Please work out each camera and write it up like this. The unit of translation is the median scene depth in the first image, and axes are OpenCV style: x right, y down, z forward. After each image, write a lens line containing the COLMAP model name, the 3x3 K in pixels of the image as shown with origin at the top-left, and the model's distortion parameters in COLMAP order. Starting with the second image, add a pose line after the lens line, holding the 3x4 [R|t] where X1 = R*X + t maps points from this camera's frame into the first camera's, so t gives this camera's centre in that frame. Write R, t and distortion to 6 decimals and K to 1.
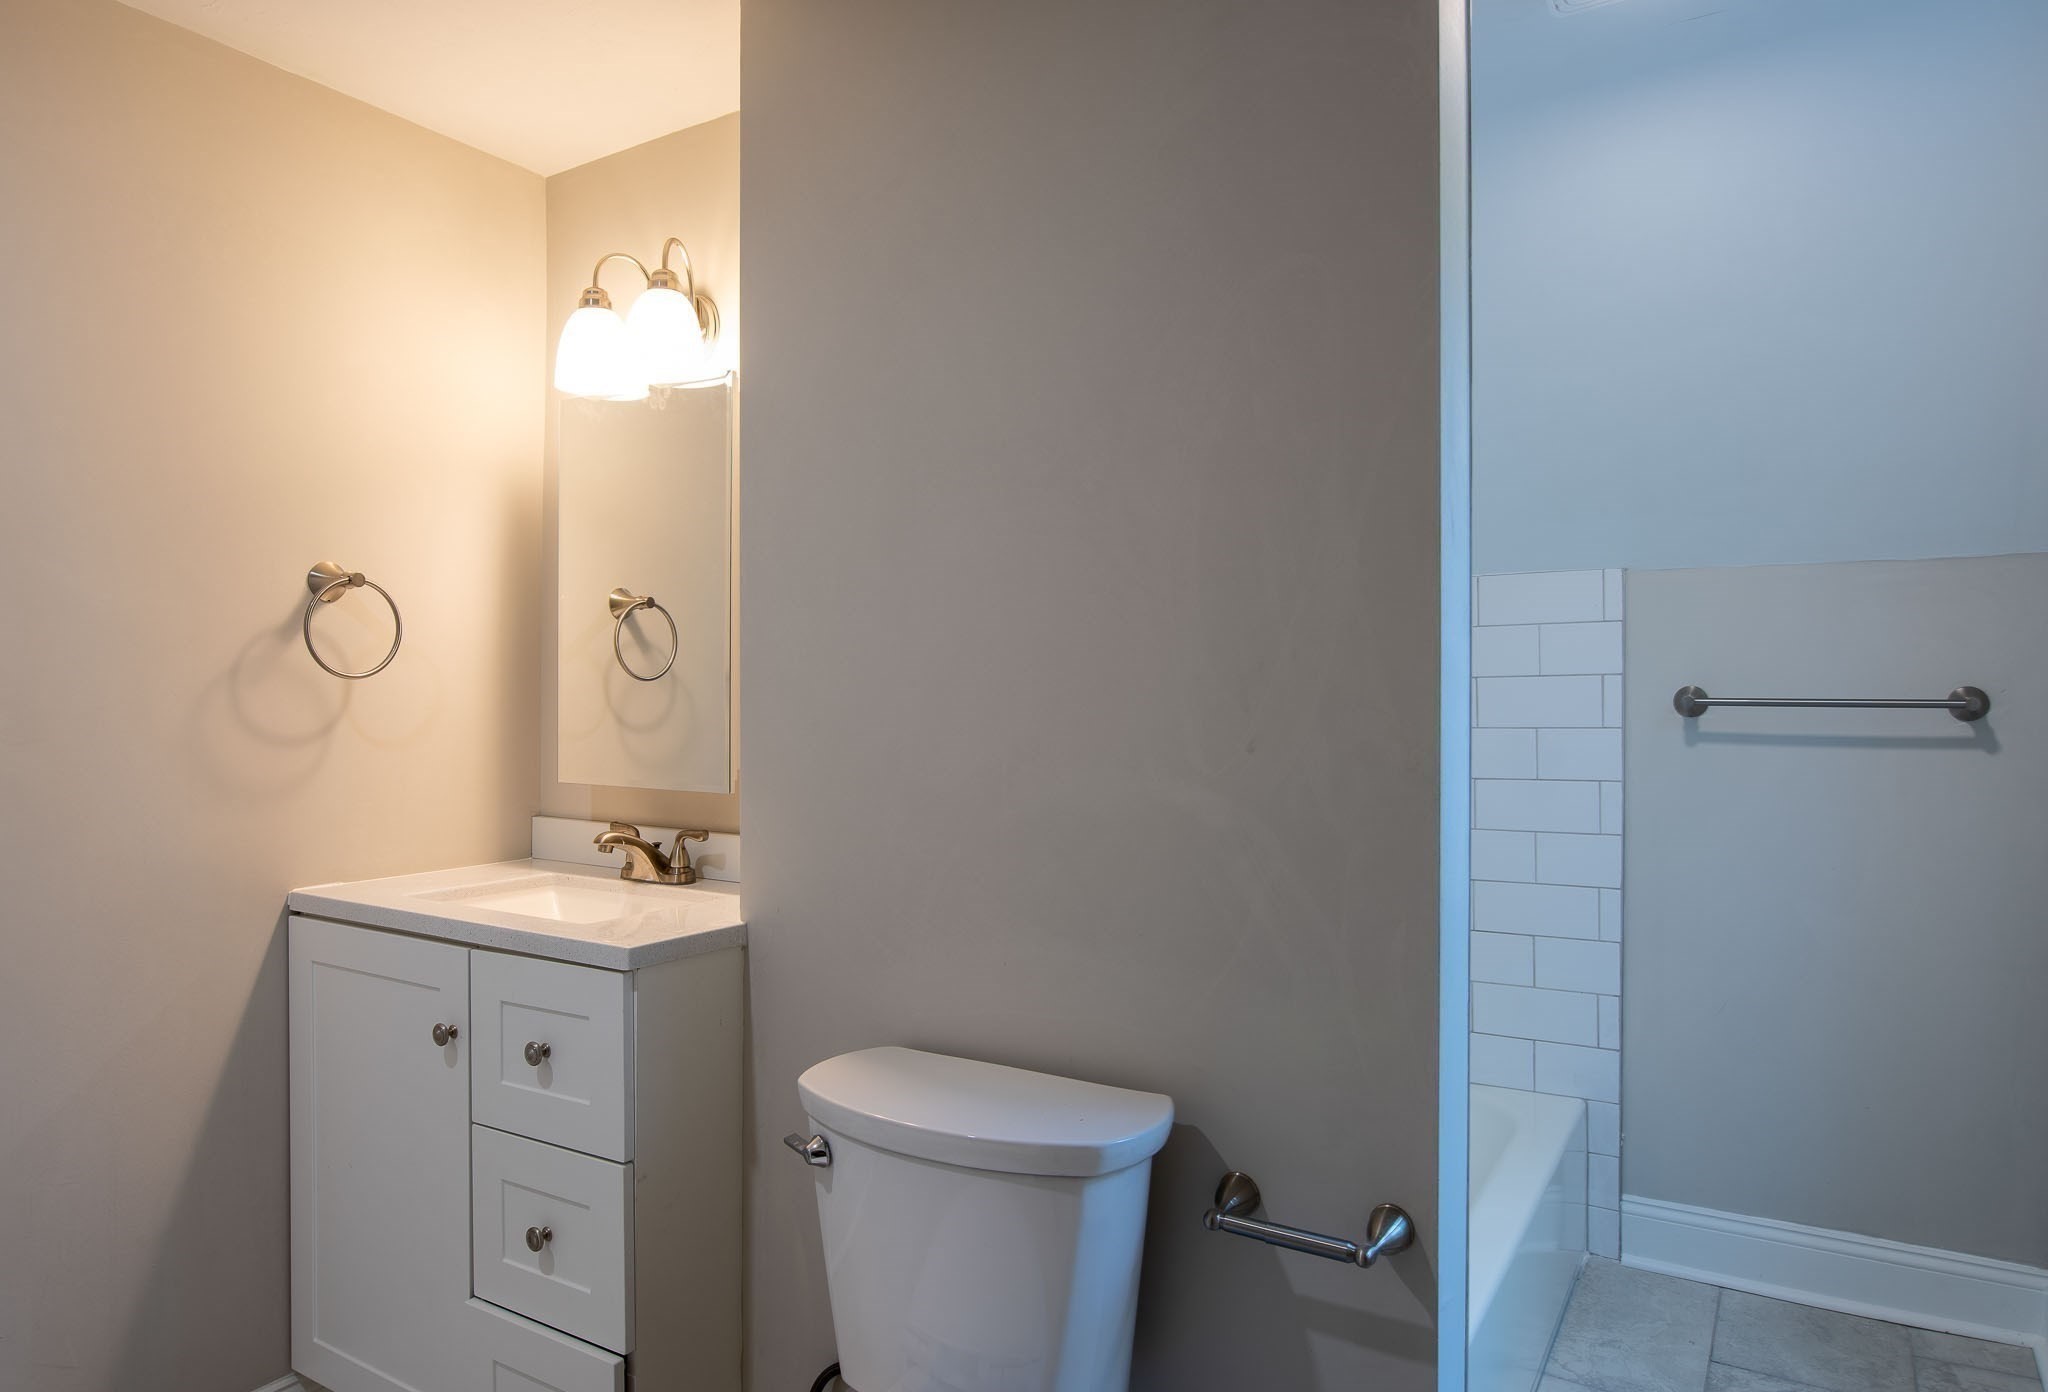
lens RADIAL K [[1253.8, 0, 1010.3], [0, 1253.8, 694.5], [0, 0, 1]] dist [-0.021862, -0.002519]
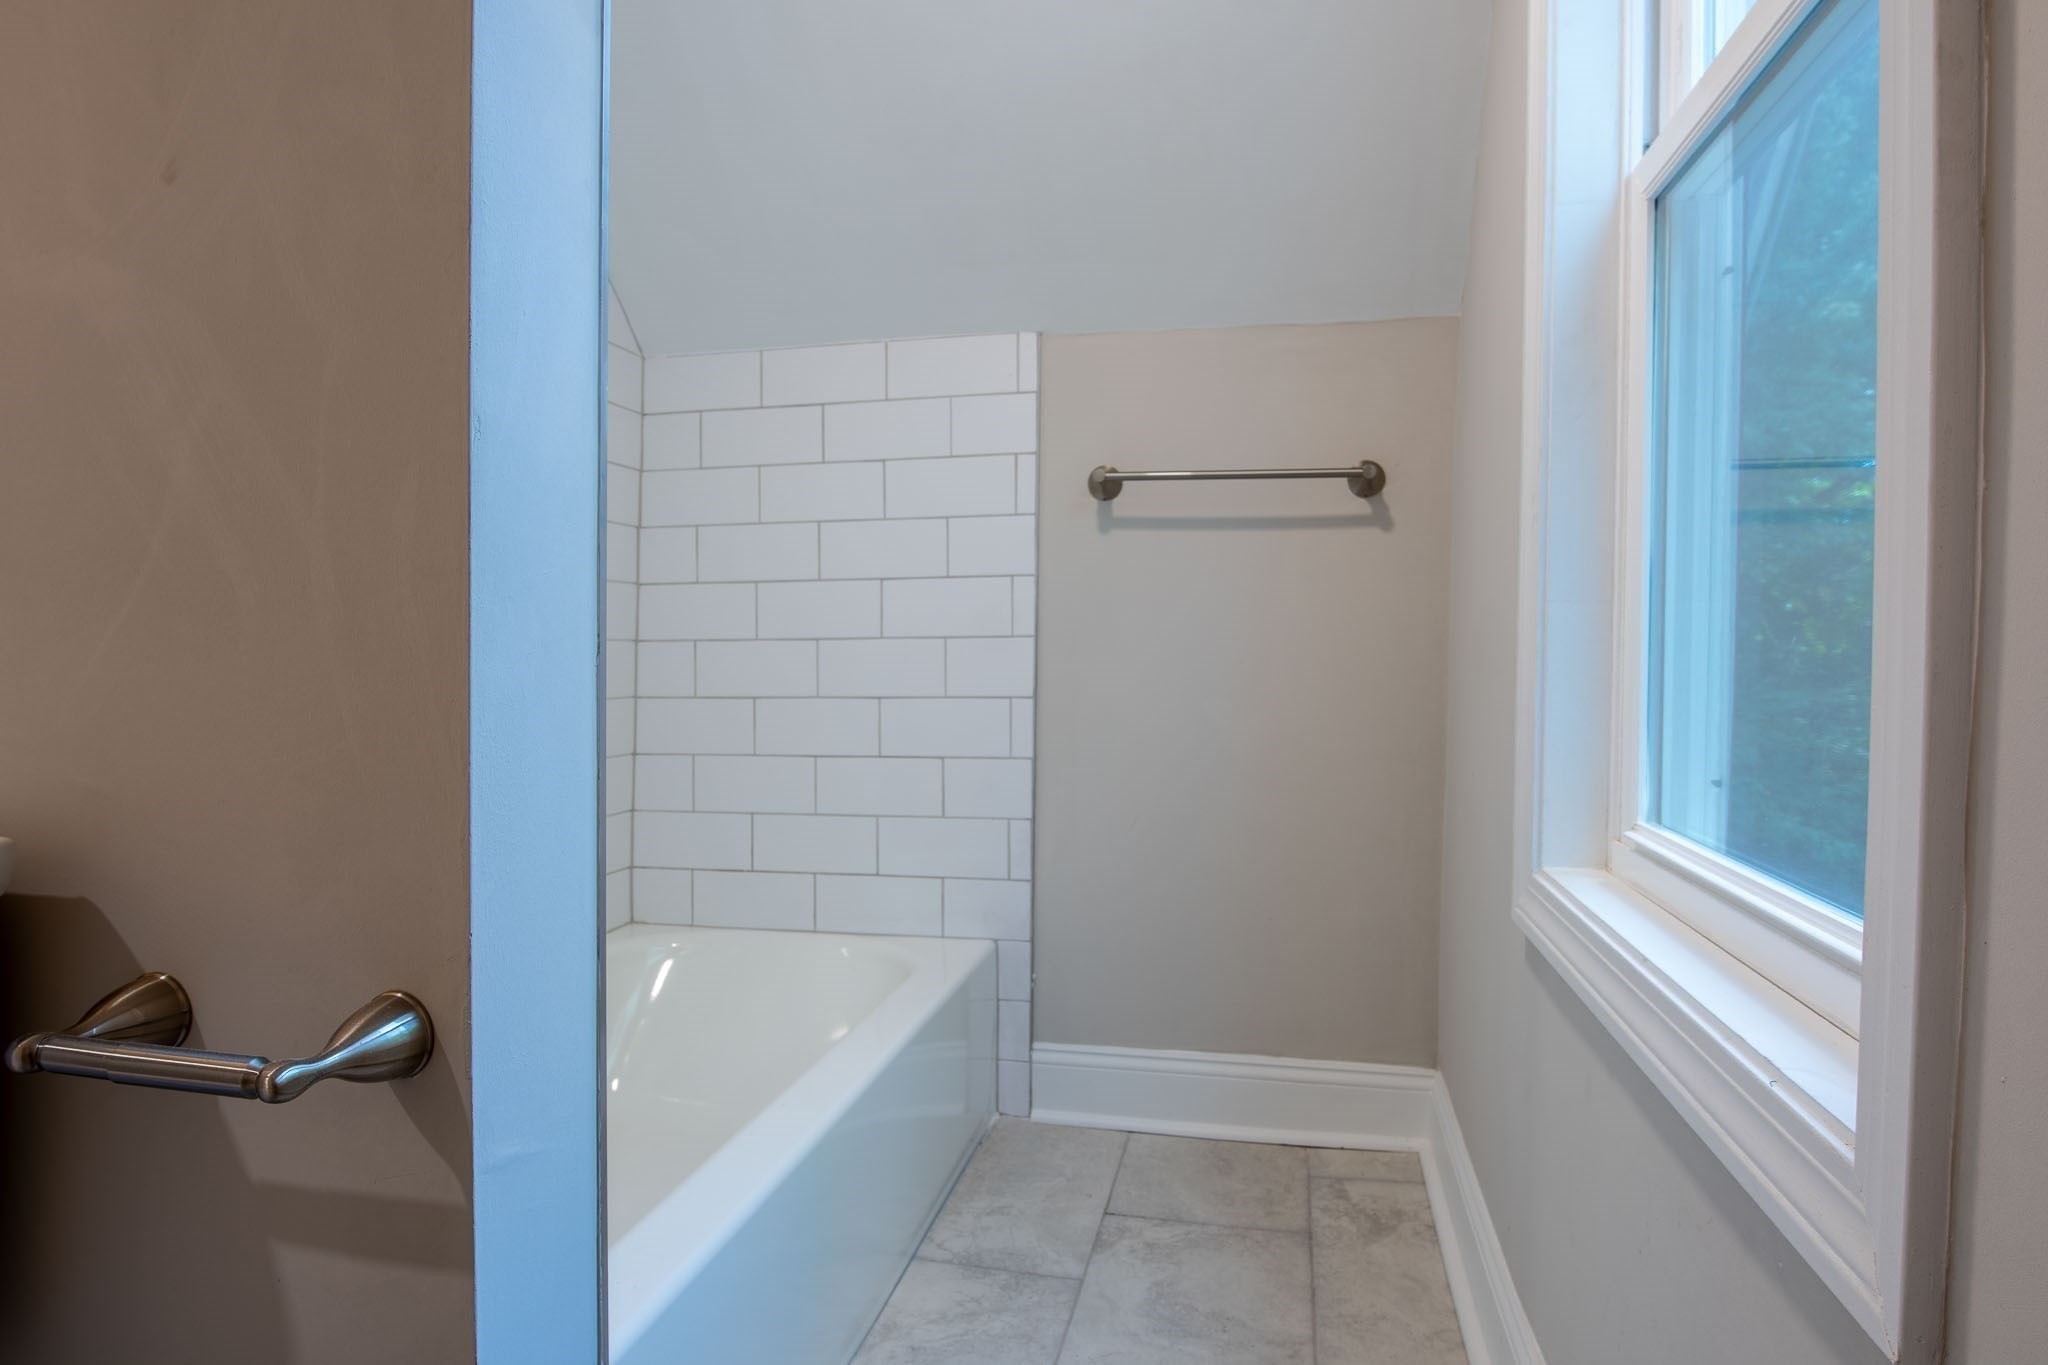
lens RADIAL K [[1221.9, 0, 1028.0], [0, 1221.9, 667.9], [0, 0, 1]] dist [-0.024521, -0.006362]
pose [[0.933760, 0.003747, 0.357881, 0.203580], [-0.009788, 0.999839, 0.015071, 0.140229], [-0.357766, -0.017575, 0.933646, 0.223913]]
